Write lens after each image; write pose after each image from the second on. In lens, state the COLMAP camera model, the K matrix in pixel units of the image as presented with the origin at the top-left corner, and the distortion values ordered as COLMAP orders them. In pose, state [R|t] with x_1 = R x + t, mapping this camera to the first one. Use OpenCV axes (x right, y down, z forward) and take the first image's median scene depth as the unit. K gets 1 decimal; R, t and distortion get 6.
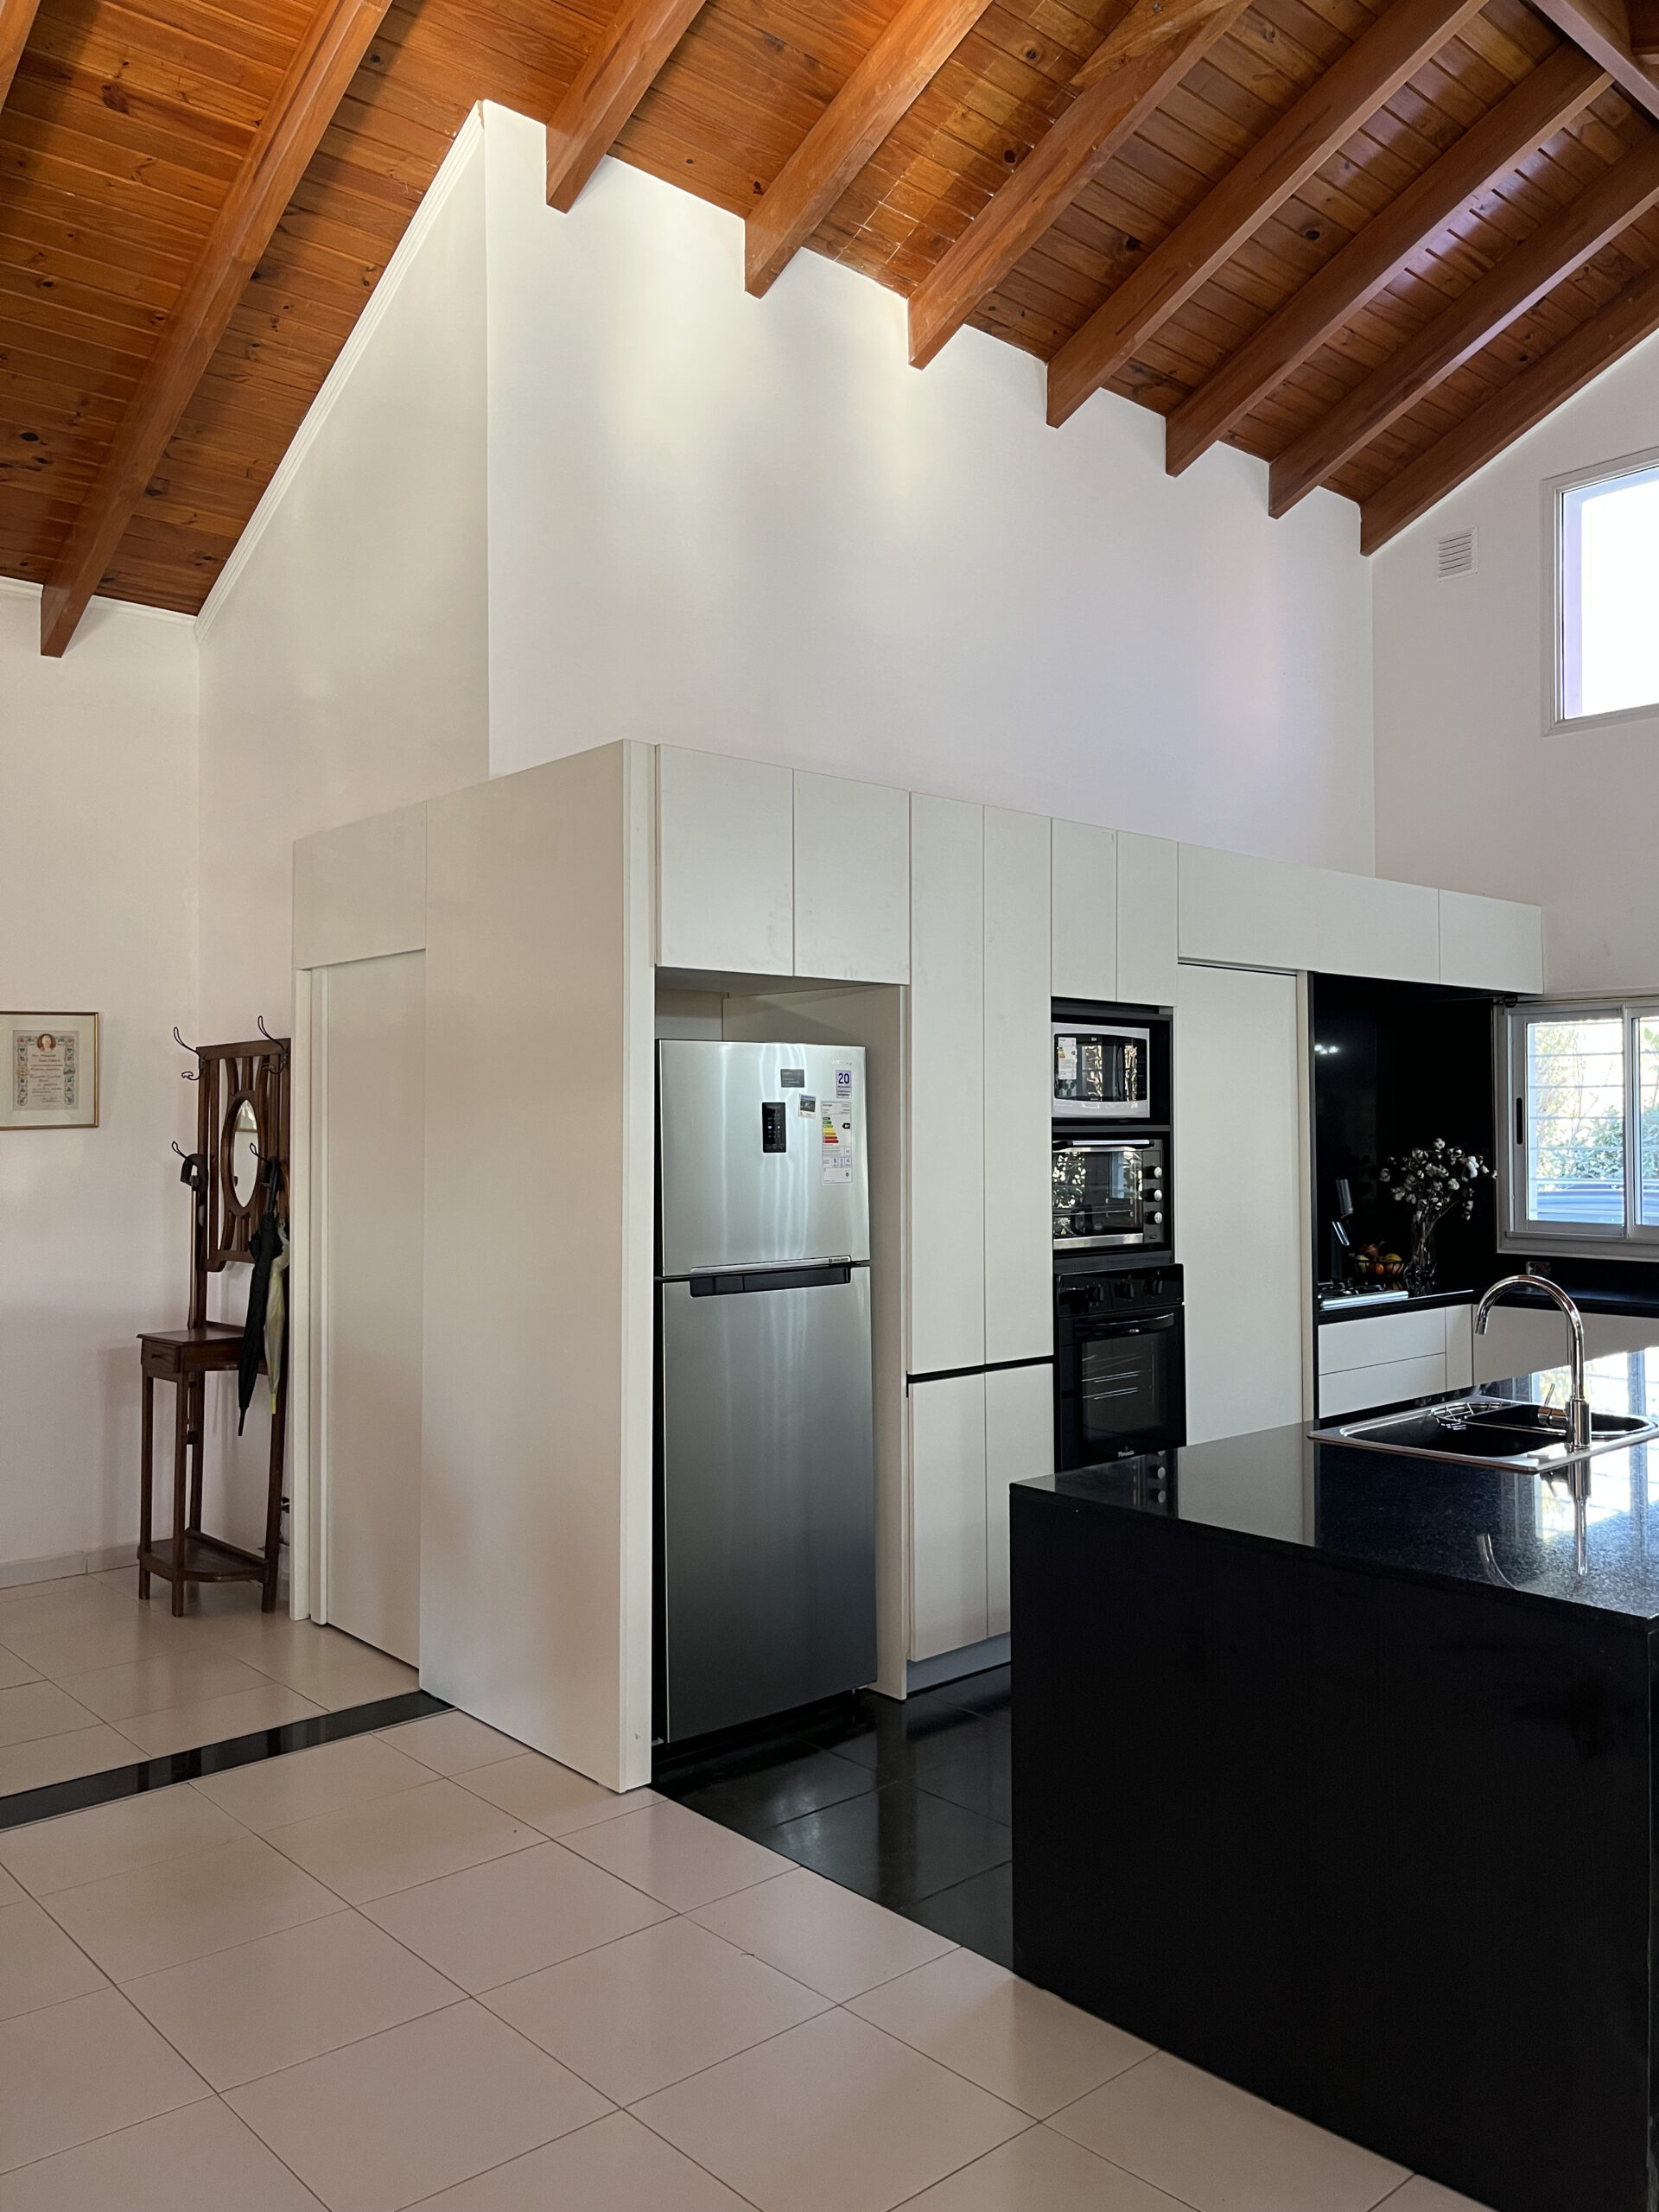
lens RADIAL K [[1676.5, 0, 816.2], [0, 1676.5, 1095.3], [0, 0, 1]] dist [0.064405, -0.093589]
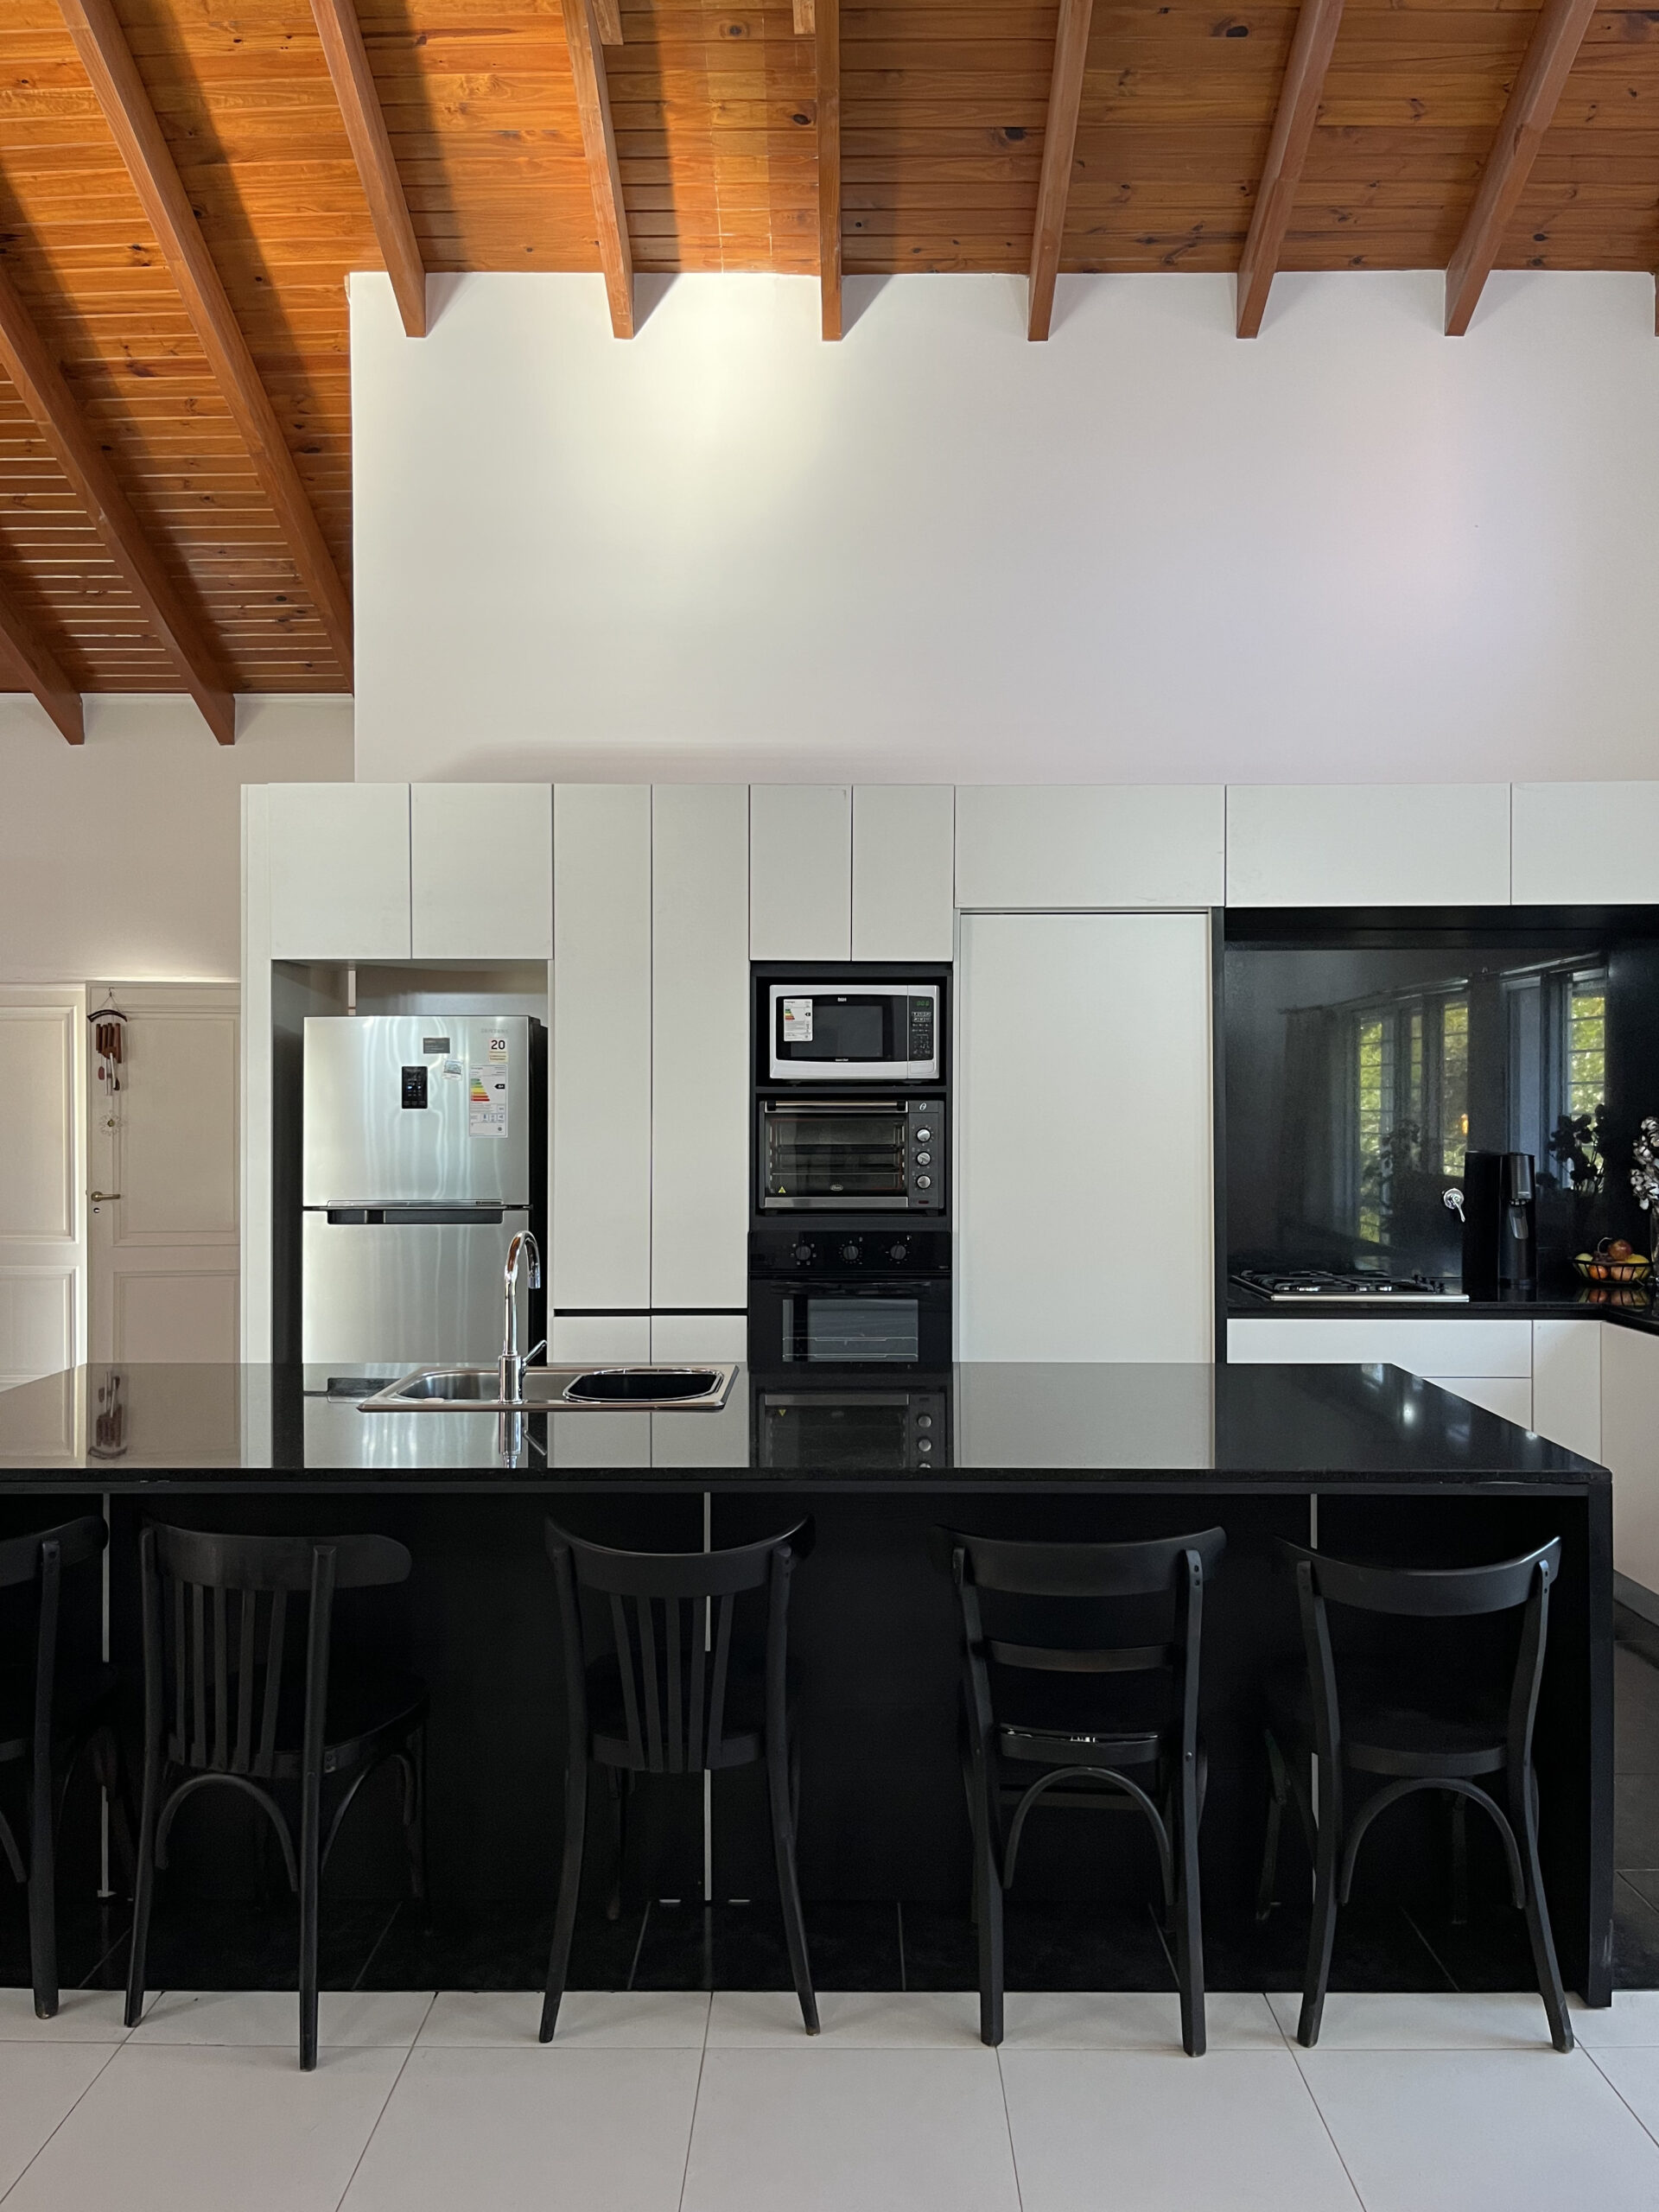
lens RADIAL K [[1676.5, 0, 829.6], [0, 1676.5, 1114.9], [0, 0, 1]] dist [0.064405, -0.093589]
pose [[0.739023, 0.008992, -0.673620, 0.796365], [0.011217, 0.999608, 0.025649, 0.008931], [0.673586, -0.026511, 0.738633, 0.251818]]
